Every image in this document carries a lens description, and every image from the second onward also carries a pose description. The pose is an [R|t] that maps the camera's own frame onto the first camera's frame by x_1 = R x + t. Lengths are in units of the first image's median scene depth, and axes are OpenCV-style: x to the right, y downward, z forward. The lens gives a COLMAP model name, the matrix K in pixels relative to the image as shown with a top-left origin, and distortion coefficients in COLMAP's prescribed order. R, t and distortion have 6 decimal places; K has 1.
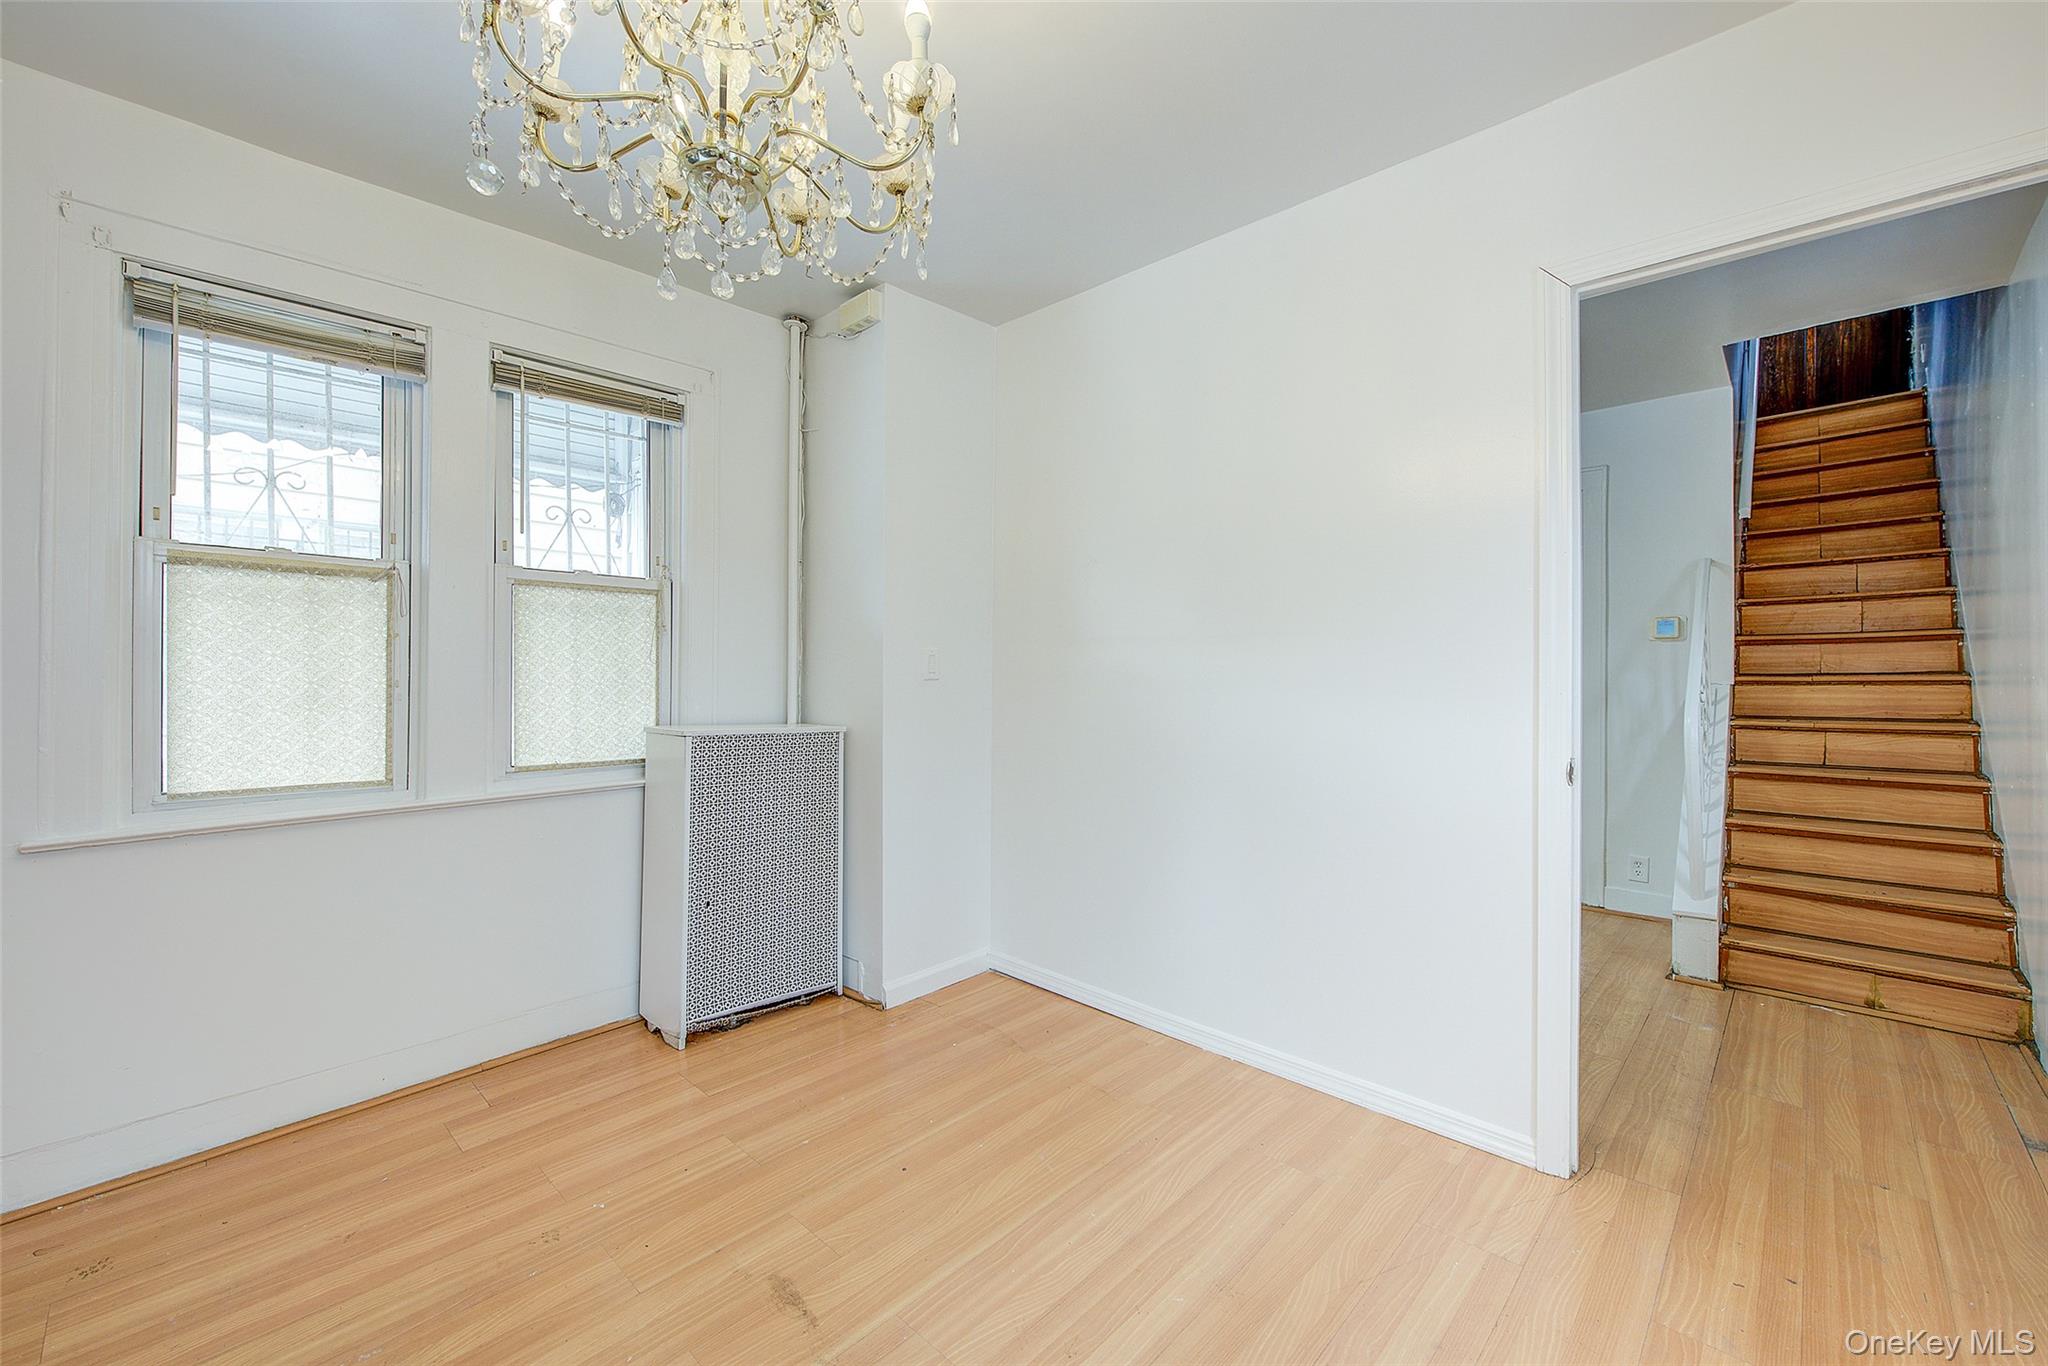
lens RADIAL K [[833.8, 0, 1025.7], [0, 833.8, 691.6], [0, 0, 1]] dist [-0.002861, -0.000680]
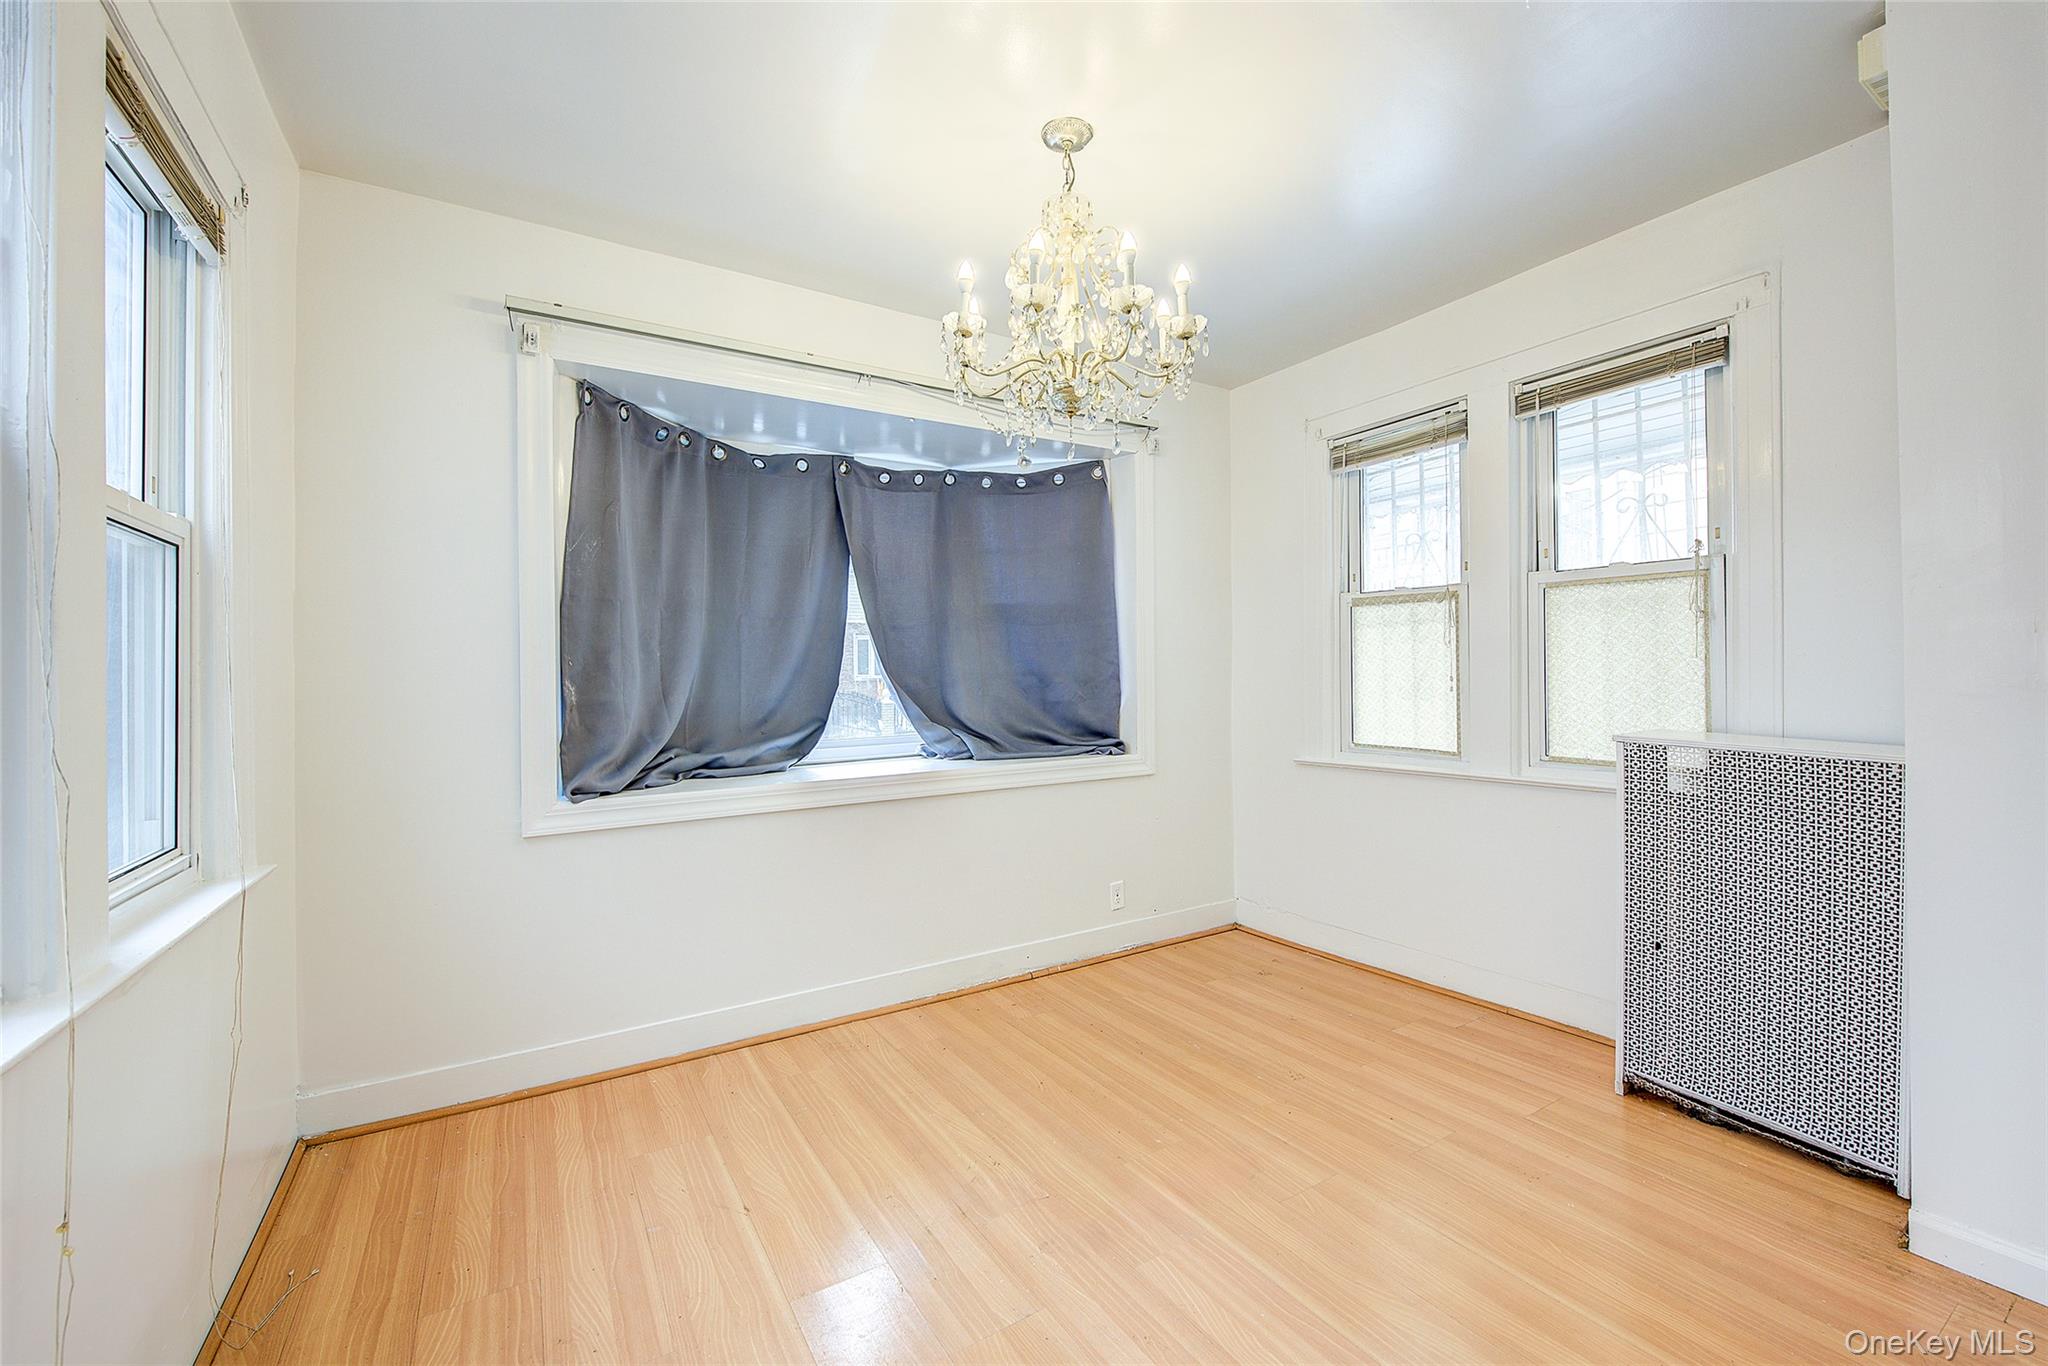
lens RADIAL K [[849.3, 0, 1037.3], [0, 849.3, 671.3], [0, 0, 1]] dist [-0.001316, -0.000263]
pose [[-0.258197, 0.005455, -0.966077, 0.698130], [-0.004915, 0.999964, 0.006960, -0.027010], [0.966080, 0.006545, -0.258161, 0.714719]]
